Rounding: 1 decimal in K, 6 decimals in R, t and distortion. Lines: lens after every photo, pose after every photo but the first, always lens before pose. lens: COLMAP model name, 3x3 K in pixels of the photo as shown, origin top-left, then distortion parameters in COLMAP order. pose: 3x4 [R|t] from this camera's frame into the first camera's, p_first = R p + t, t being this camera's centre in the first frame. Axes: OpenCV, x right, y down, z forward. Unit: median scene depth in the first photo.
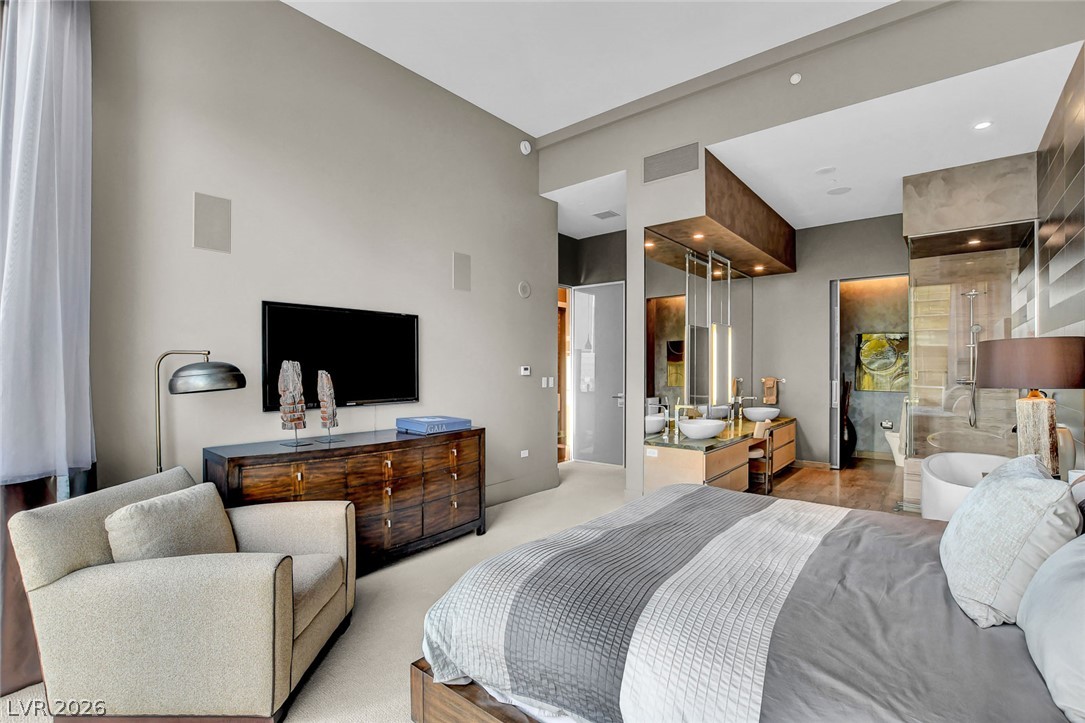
lens RADIAL K [[494.6, 0, 538.6], [0, 494.6, 366.2], [0, 0, 1]] dist [-0.041699, 0.002399]
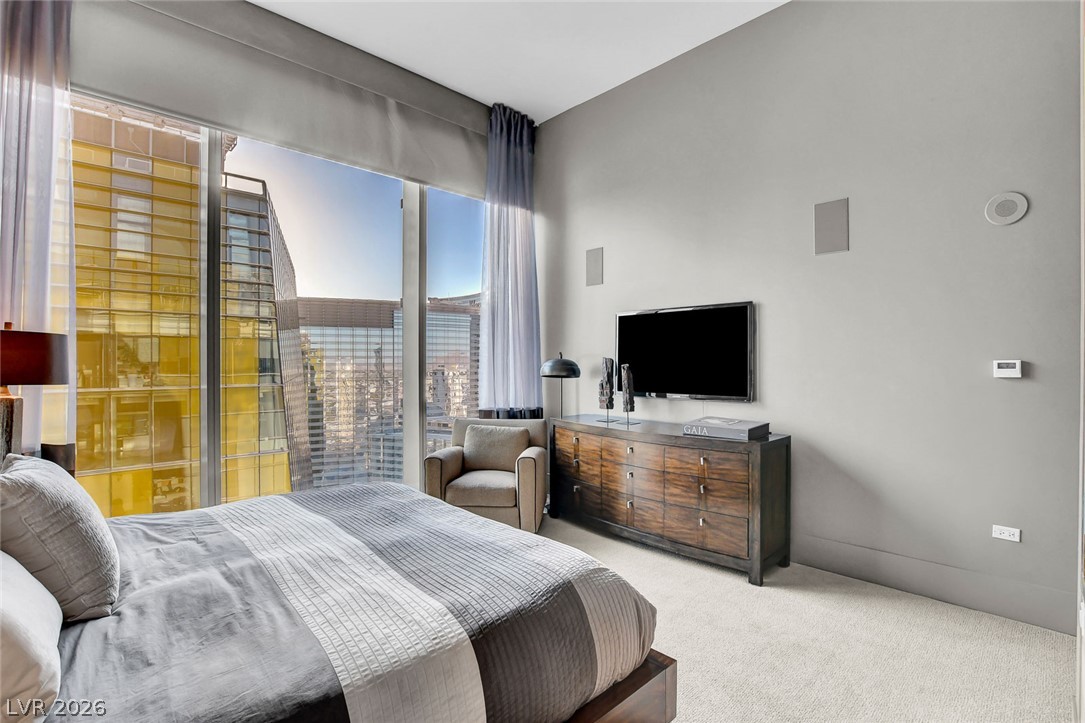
lens RADIAL K [[496.4, 0, 549.5], [0, 496.4, 362.4], [0, 0, 1]] dist [-0.029472, -0.000083]
pose [[-0.095107, -0.005241, -0.995453, 0.753390], [-0.002248, 0.999985, -0.005050, 0.008840], [0.995465, 0.001757, -0.095117, 0.863172]]
